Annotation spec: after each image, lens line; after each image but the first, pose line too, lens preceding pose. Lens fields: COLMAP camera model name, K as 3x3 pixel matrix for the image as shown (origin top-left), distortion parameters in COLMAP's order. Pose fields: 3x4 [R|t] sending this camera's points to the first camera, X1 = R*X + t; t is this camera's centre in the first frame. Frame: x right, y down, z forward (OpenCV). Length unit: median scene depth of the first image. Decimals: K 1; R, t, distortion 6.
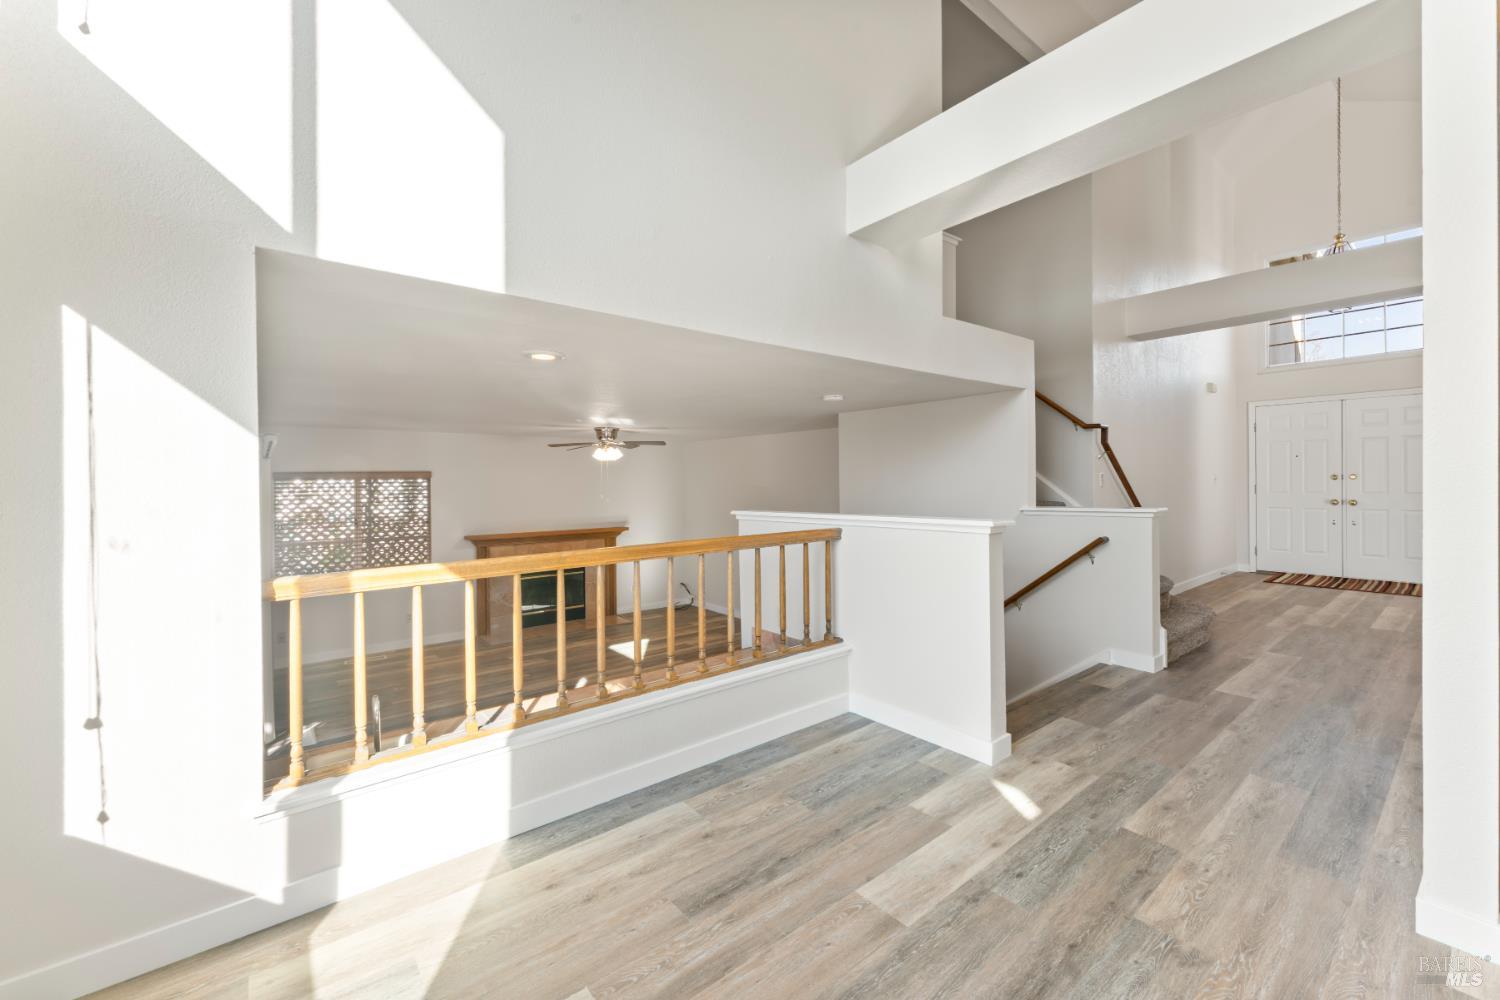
lens RADIAL K [[599.7, 0, 748.6], [0, 599.7, 496.7], [0, 0, 1]] dist [-0.001505, -0.000234]
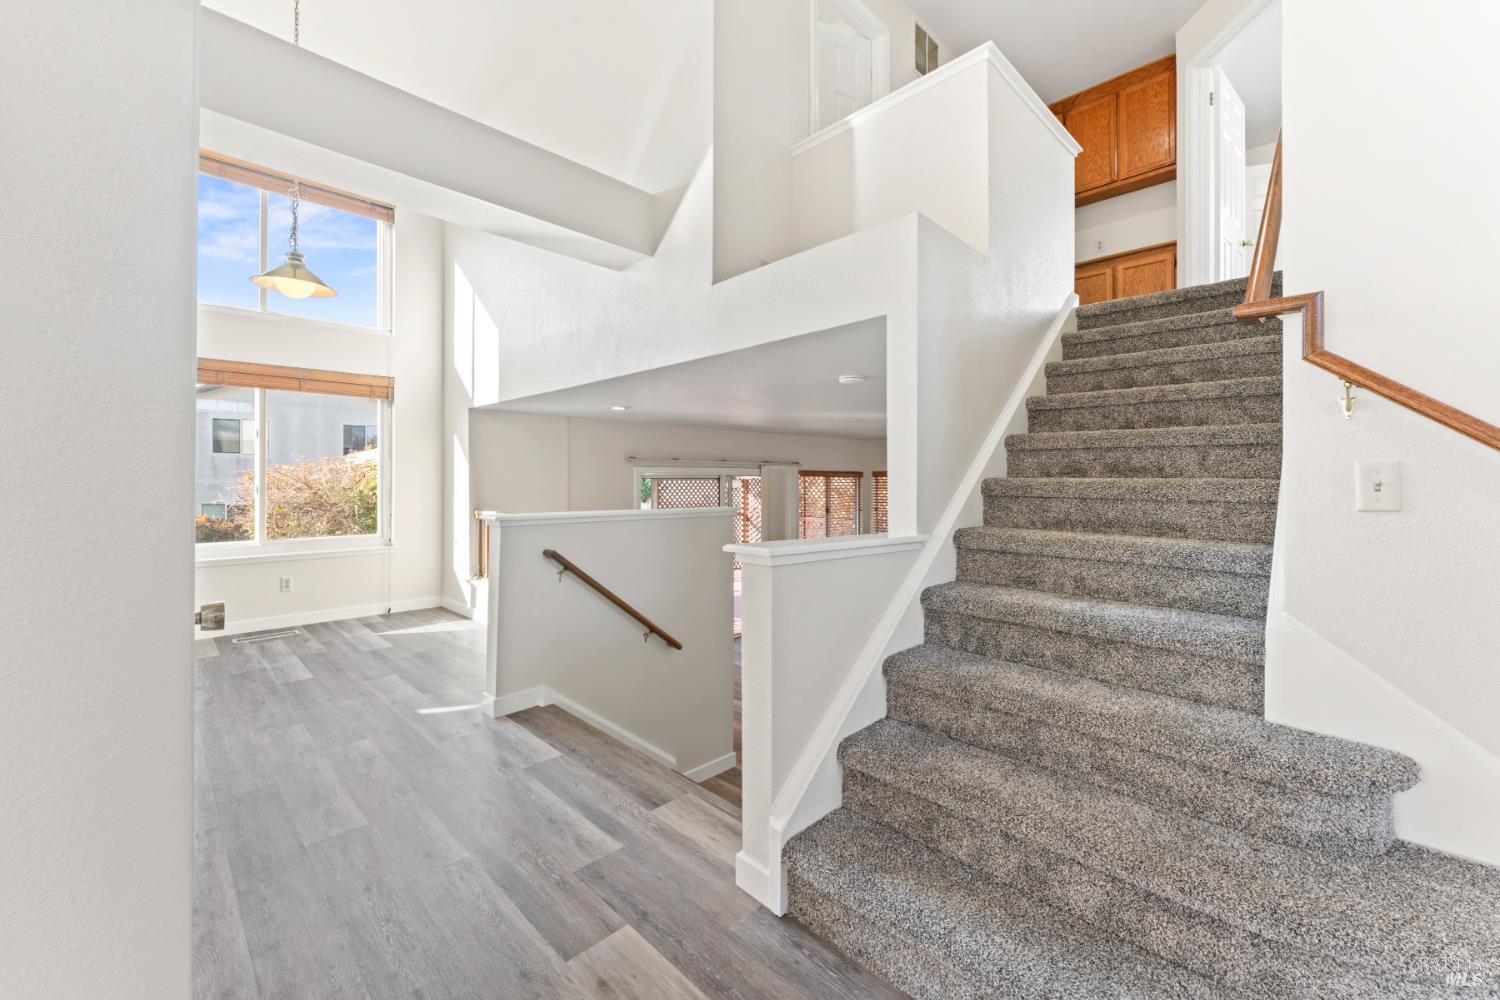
lens RADIAL K [[599.7, 0, 747.9], [0, 599.7, 480.0], [0, 0, 1]] dist [-0.001505, -0.000234]
pose [[0.110778, 0.009530, -0.993800, 1.350773], [-0.020634, 0.999761, 0.007287, -0.043509], [0.993631, 0.019699, 0.110948, 1.106692]]
